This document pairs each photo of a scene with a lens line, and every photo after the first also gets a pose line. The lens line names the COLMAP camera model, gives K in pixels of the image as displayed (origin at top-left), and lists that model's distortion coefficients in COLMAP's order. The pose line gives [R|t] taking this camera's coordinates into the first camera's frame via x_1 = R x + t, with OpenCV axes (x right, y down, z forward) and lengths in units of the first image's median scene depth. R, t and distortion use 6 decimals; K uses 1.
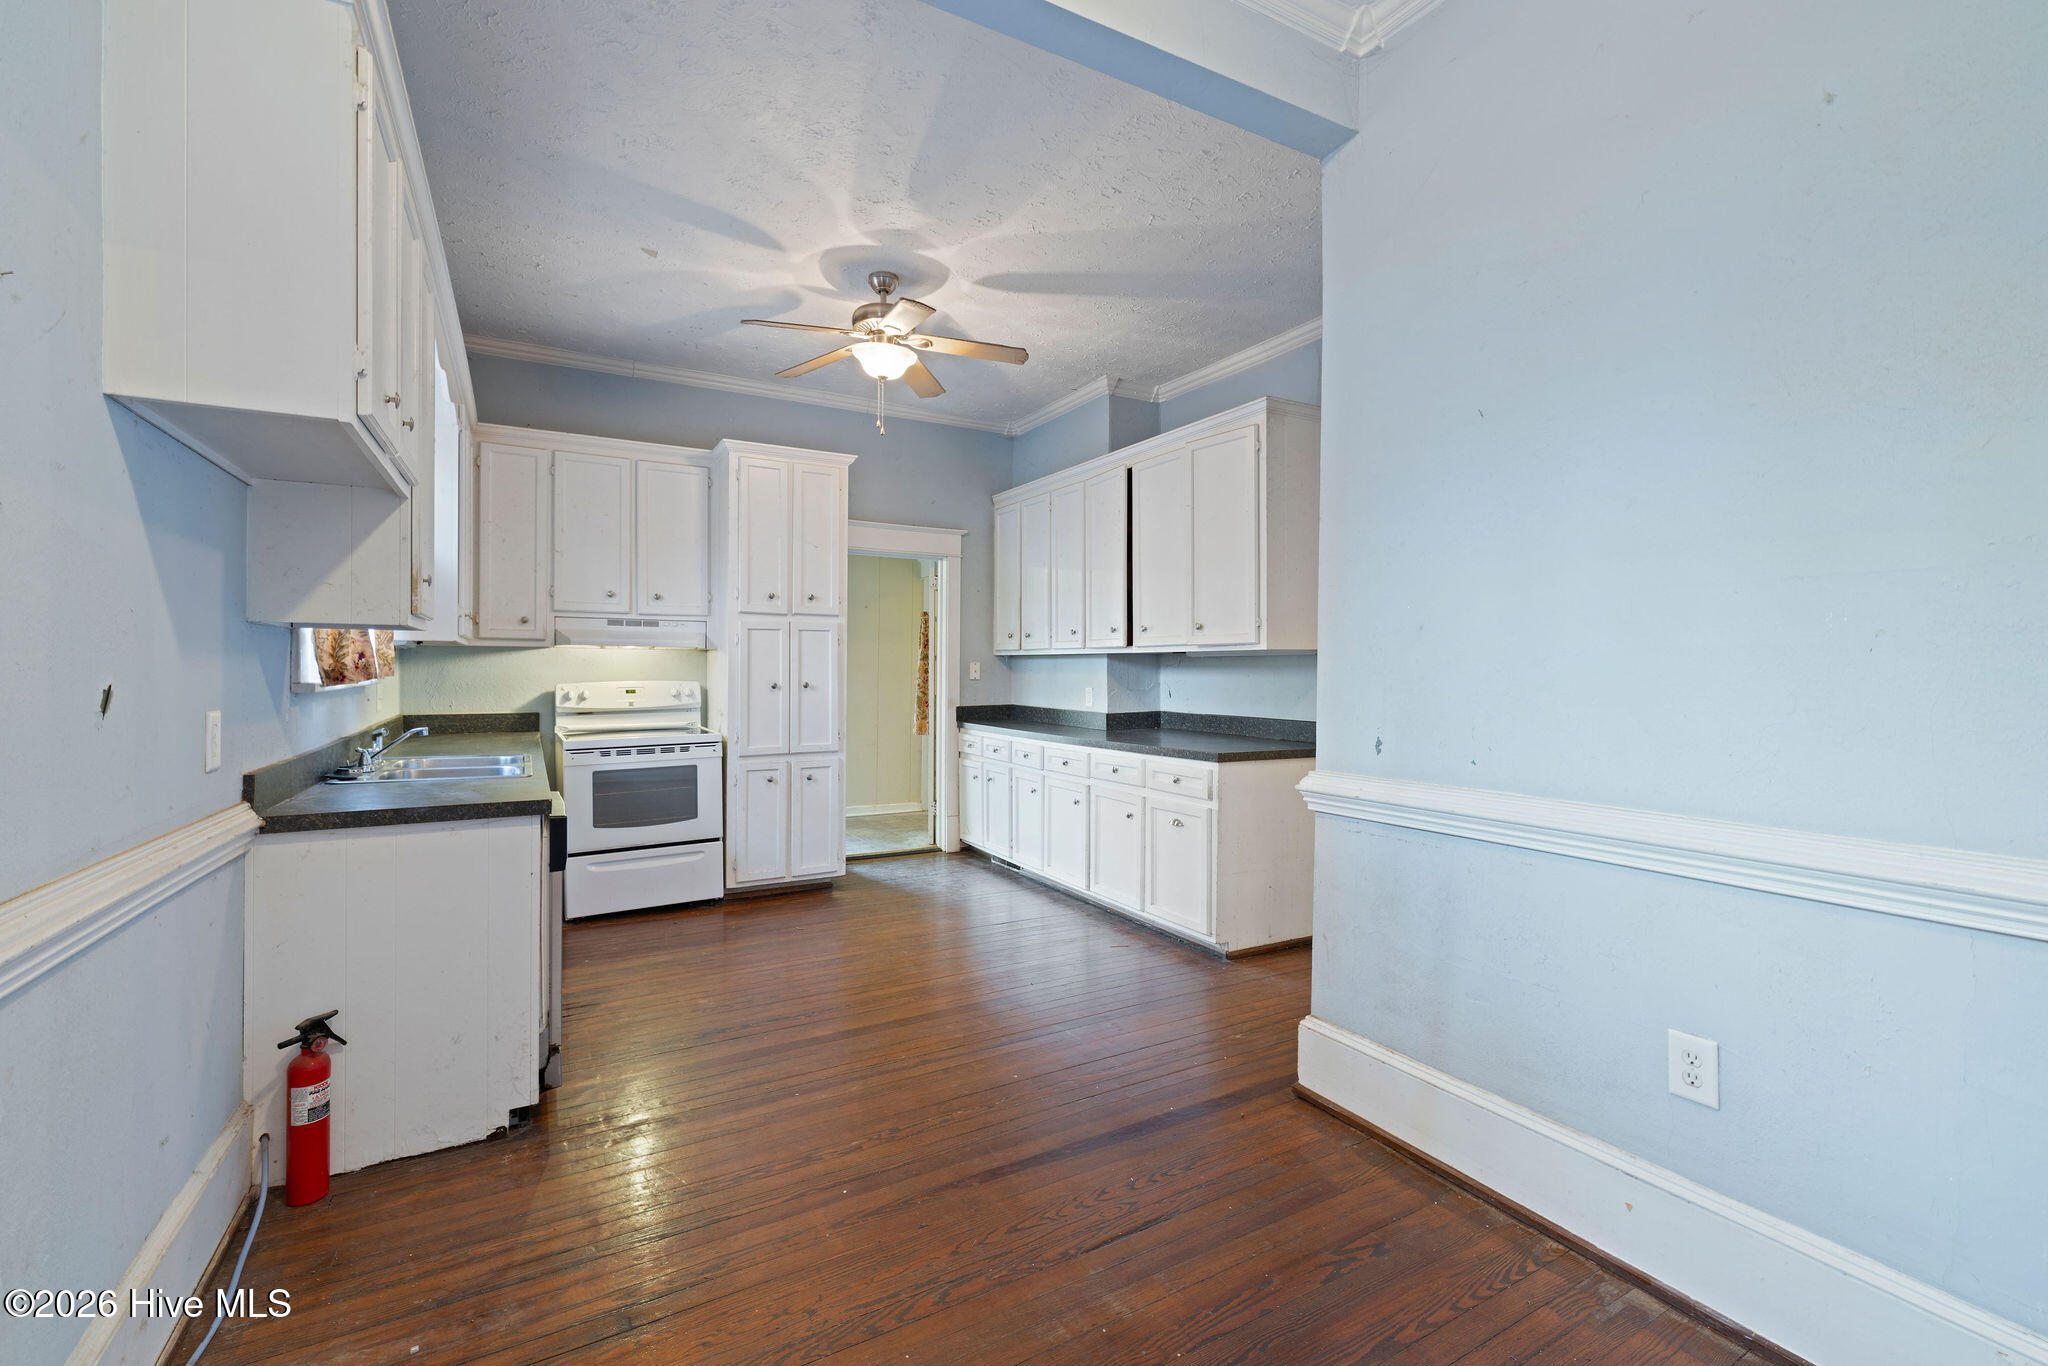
lens RADIAL K [[890.7, 0, 1018.7], [0, 890.7, 669.7], [0, 0, 1]] dist [0.003588, 0.000551]
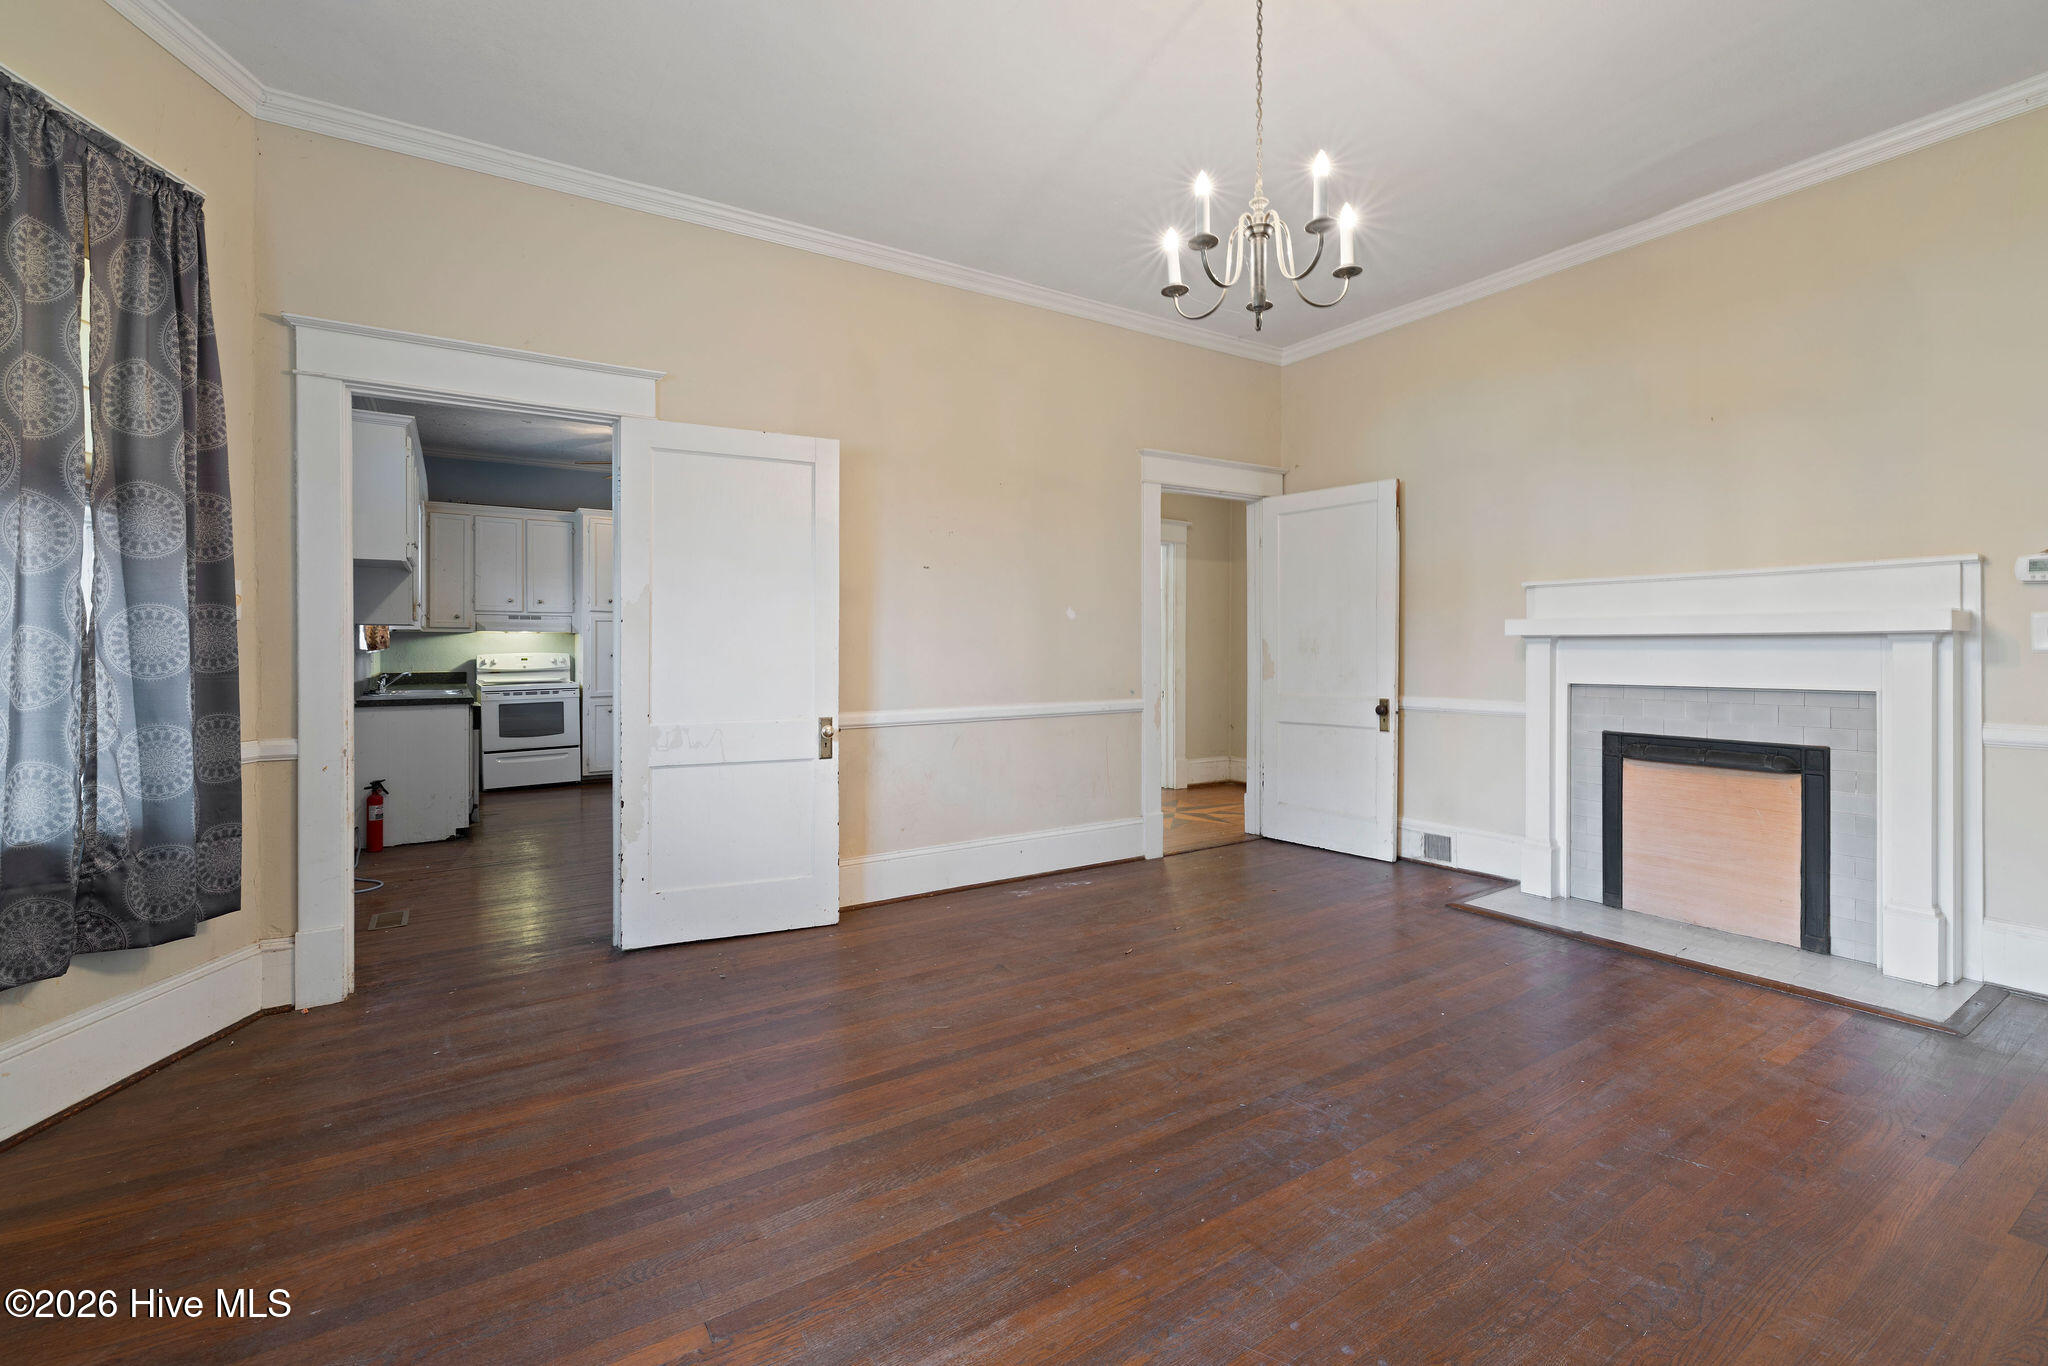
lens RADIAL K [[890.7, 0, 1022.5], [0, 890.7, 652.0], [0, 0, 1]] dist [0.003588, 0.000551]
pose [[0.997670, -0.004884, 0.068048, 0.380994], [0.004831, 0.999988, 0.000938, 0.014664], [-0.068051, -0.000607, 0.997682, -0.724475]]
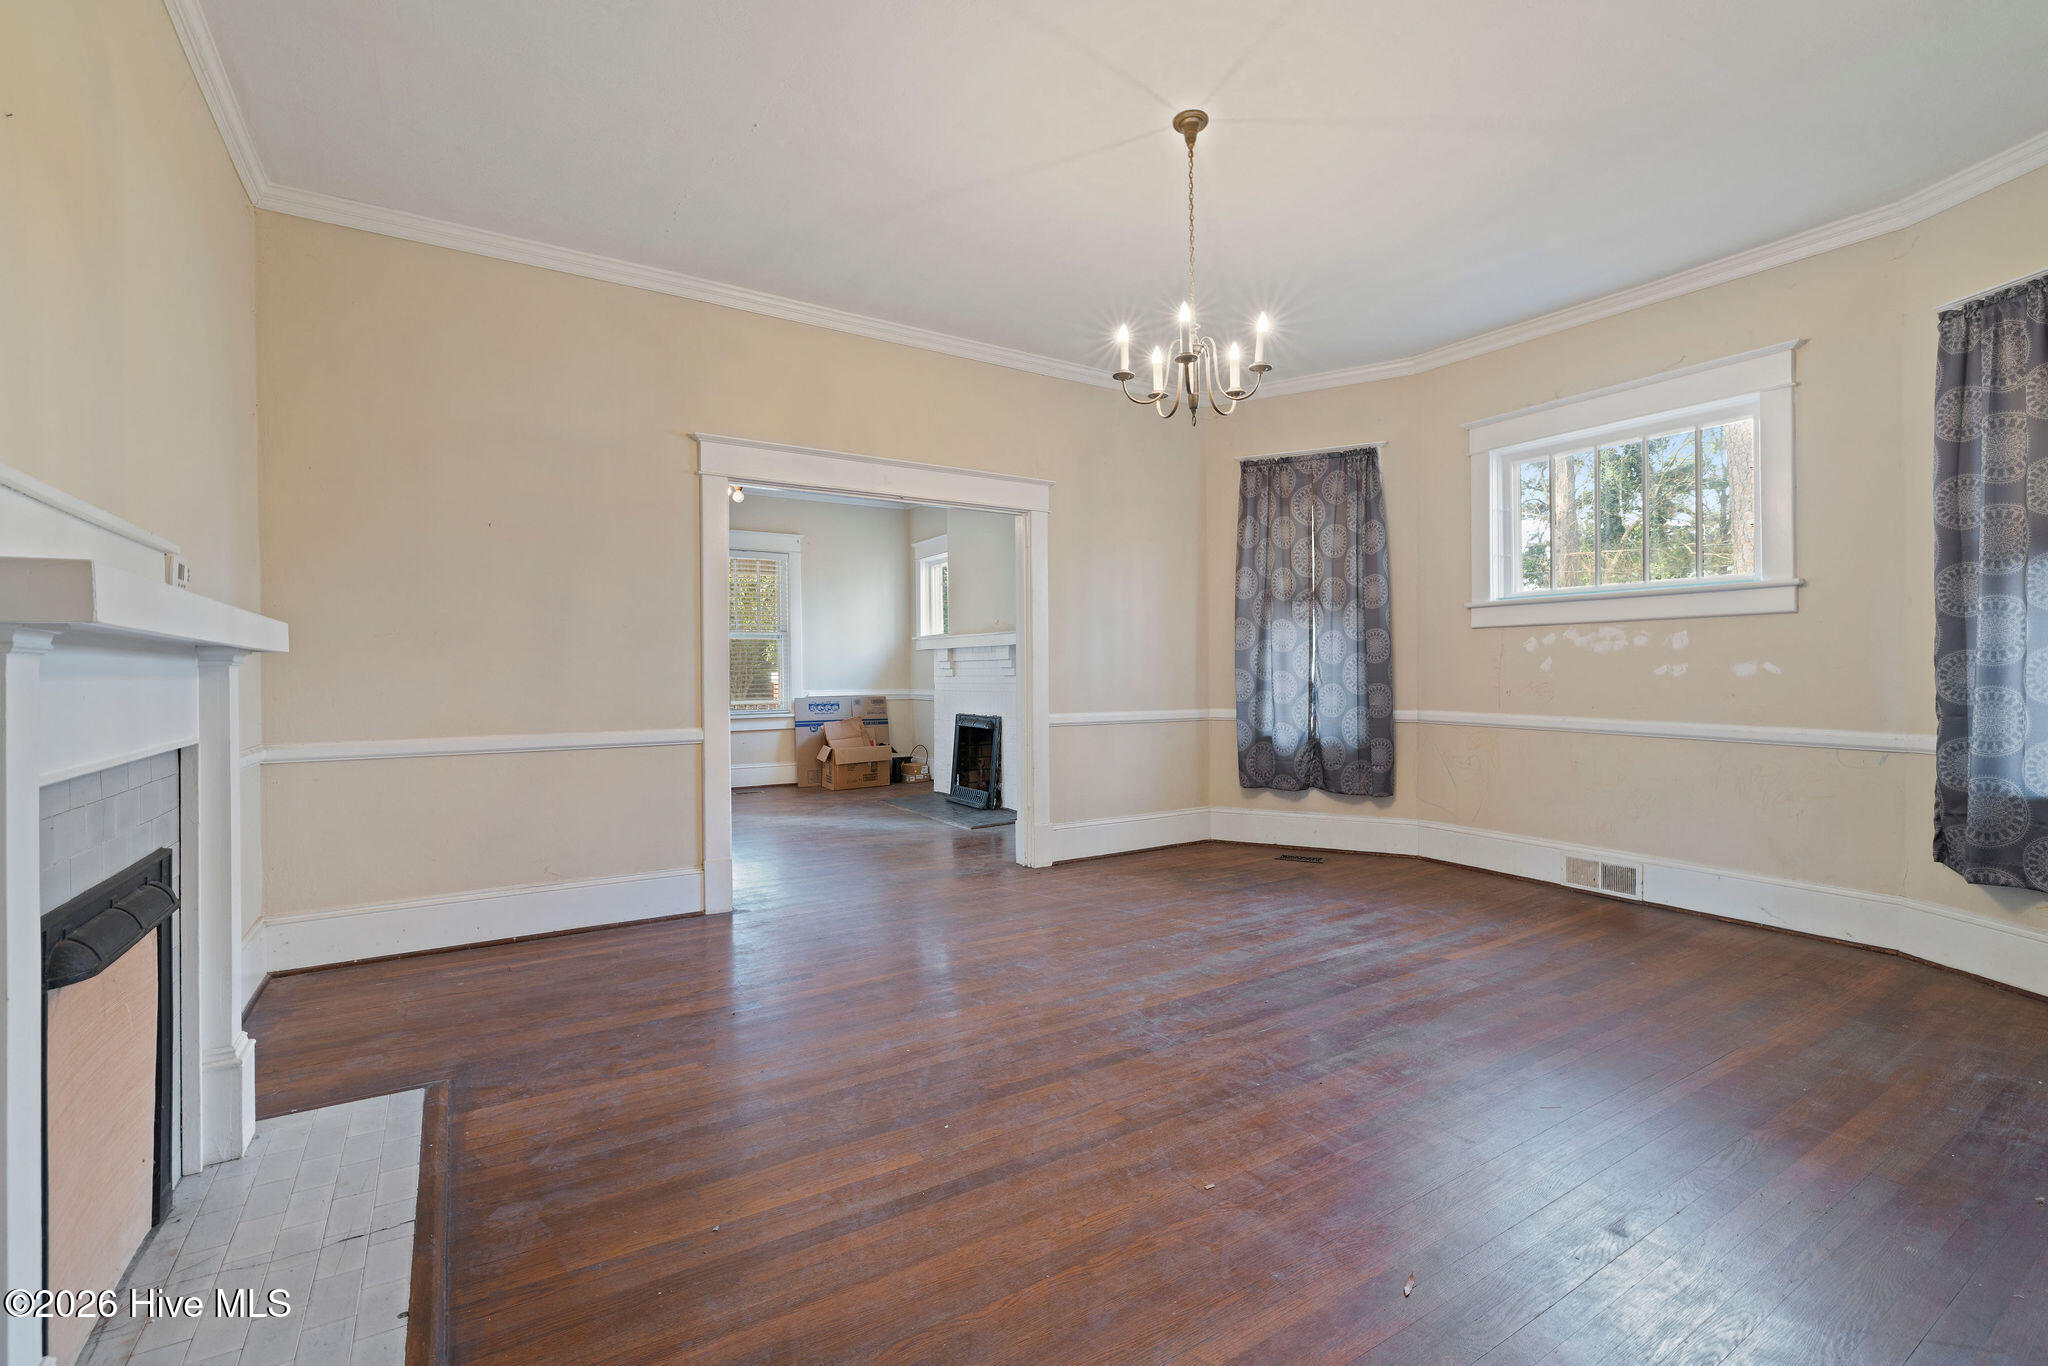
lens RADIAL K [[890.7, 0, 1024.3], [0, 890.7, 675.4], [0, 0, 1]] dist [0.003588, 0.000551]
pose [[-0.998479, 0.002747, -0.055073, 0.683025], [0.002204, 0.999948, 0.009914, 0.011751], [0.055097, 0.009778, -0.998433, 0.322993]]
